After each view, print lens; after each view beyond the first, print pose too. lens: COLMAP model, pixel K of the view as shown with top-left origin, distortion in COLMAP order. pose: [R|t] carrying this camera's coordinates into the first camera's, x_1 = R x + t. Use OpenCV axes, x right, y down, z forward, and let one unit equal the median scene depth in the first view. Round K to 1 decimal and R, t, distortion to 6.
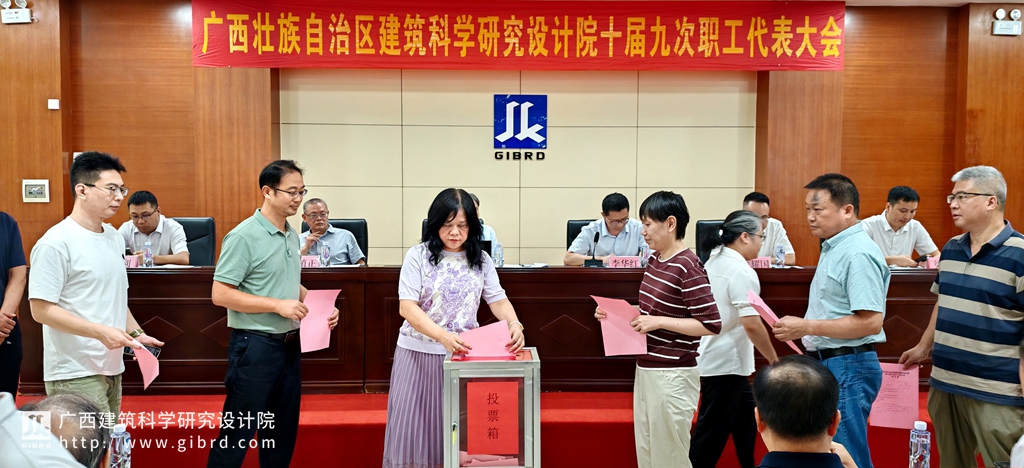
lens RADIAL K [[770.4, 0, 522.0], [0, 770.4, 235.3], [0, 0, 1]] dist [0.073978, -0.094216]
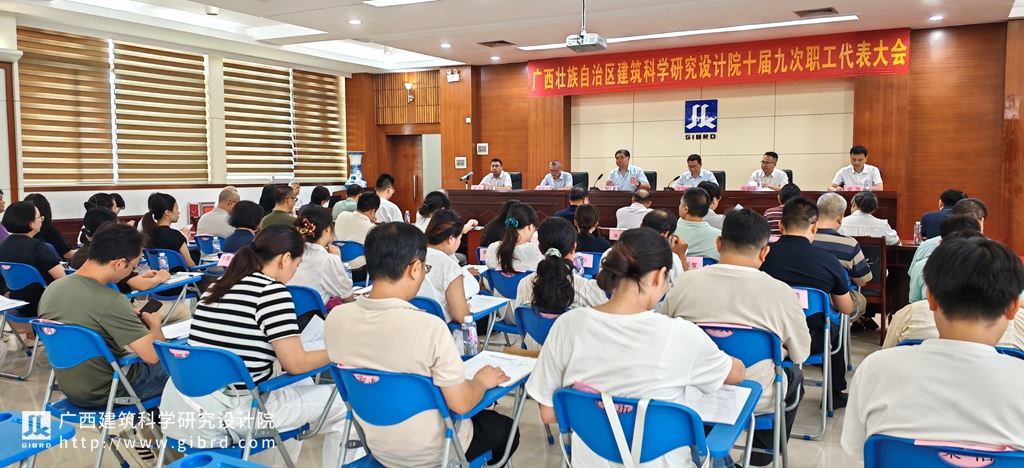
lens RADIAL K [[770.4, 0, 509.1], [0, 770.4, 235.7], [0, 0, 1]] dist [0.073978, -0.094216]
pose [[0.865202, 0.032053, -0.500398, 0.513278], [-0.015690, 0.999197, 0.036876, 0.058678], [0.501178, -0.024054, 0.865010, -0.702282]]
